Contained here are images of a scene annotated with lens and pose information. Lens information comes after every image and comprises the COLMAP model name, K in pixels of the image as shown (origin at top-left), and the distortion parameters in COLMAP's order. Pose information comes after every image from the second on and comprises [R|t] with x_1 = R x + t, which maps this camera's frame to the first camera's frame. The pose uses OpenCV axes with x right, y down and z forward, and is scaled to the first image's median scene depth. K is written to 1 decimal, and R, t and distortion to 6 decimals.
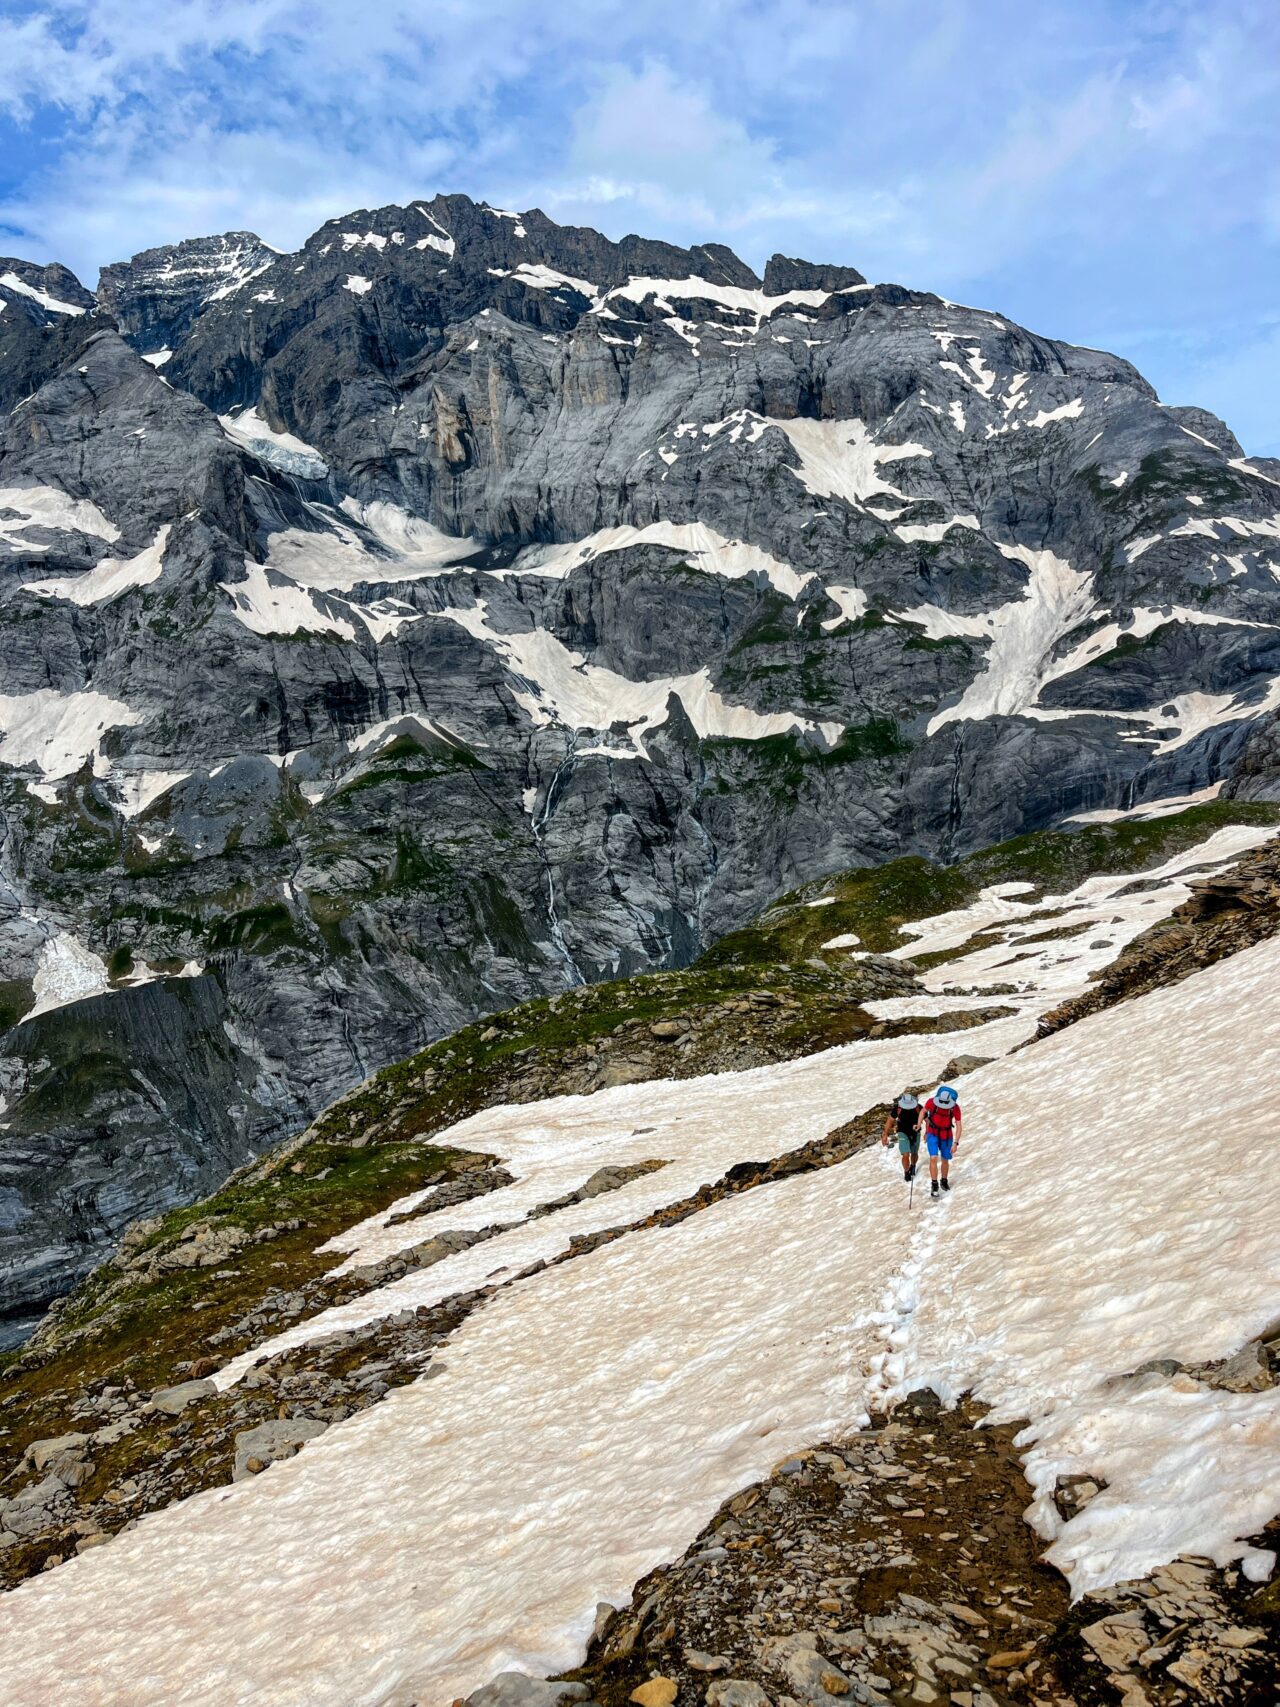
lens RADIAL K [[1285.7, 0, 636.5], [0, 1285.7, 869.7], [0, 0, 1]] dist [0.063509, -0.070997]
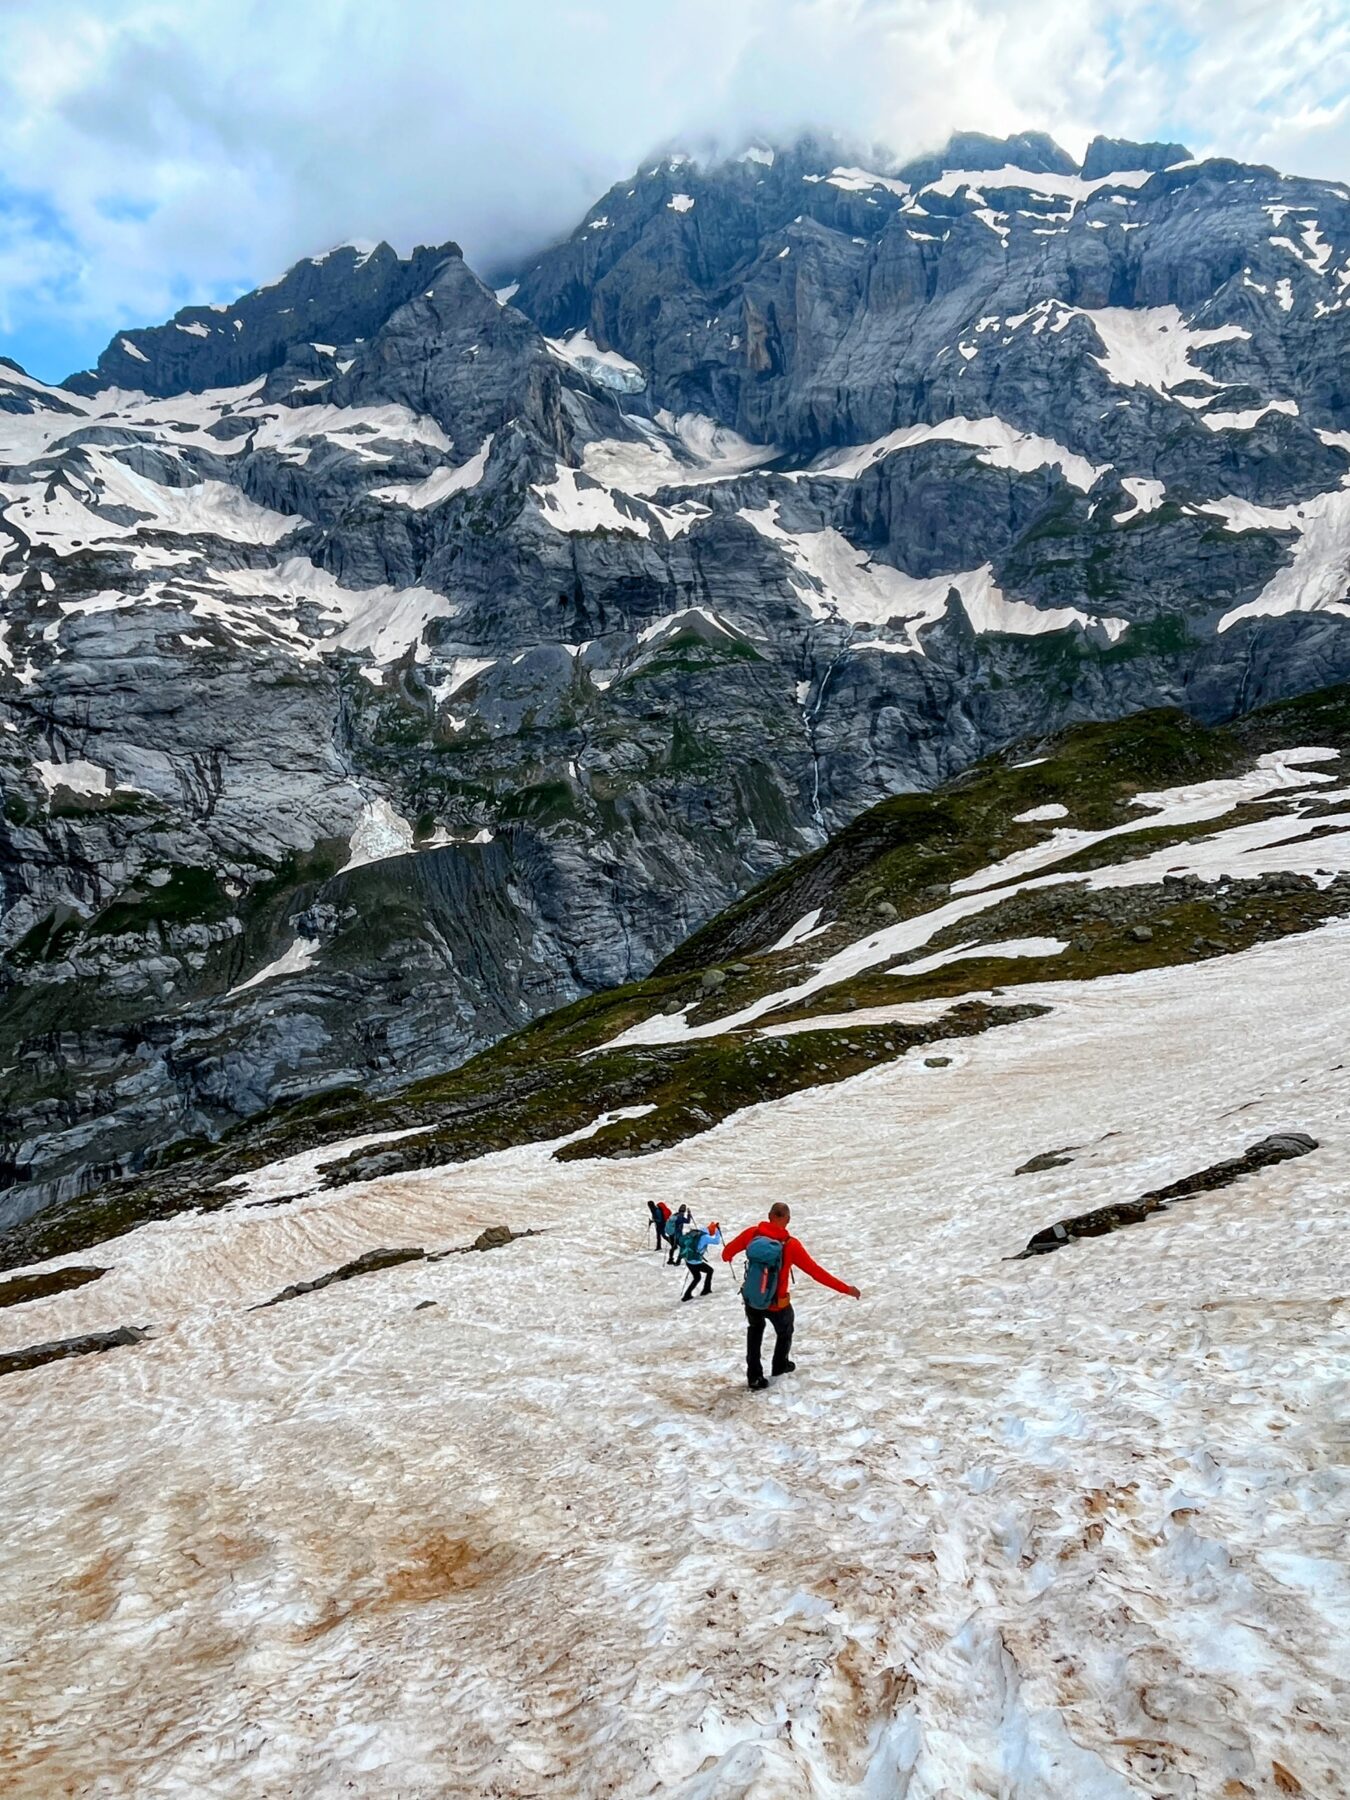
lens RADIAL K [[1112.4, 0, 682.0], [0, 1112.4, 912.0], [0, 0, 1]] dist [0.004994, -0.006661]
pose [[0.975529, 0.062038, -0.210937, 0.017864], [-0.034849, 0.990868, 0.130254, 0.006804], [0.217091, -0.119715, 0.968782, 0.063620]]
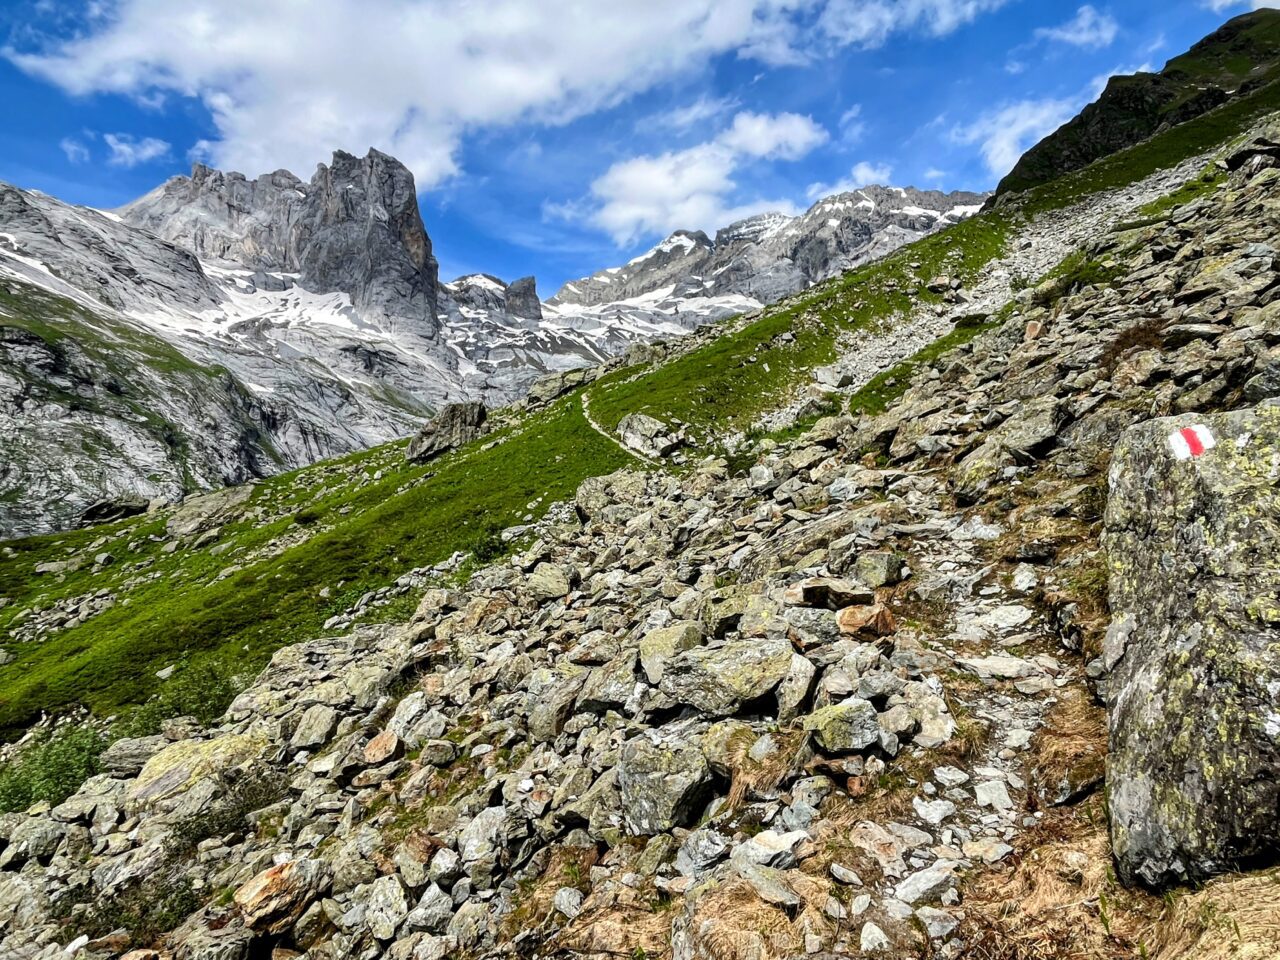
lens RADIAL K [[742.1, 0, 621.9], [0, 742.1, 499.3], [0, 0, 1]] dist [-0.004864, -0.000881]
pose [[0.935344, 0.033667, -0.352133, -0.095878], [-0.069092, 0.993675, -0.088518, 0.292355], [0.346926, 0.107124, 0.931755, -0.515826]]
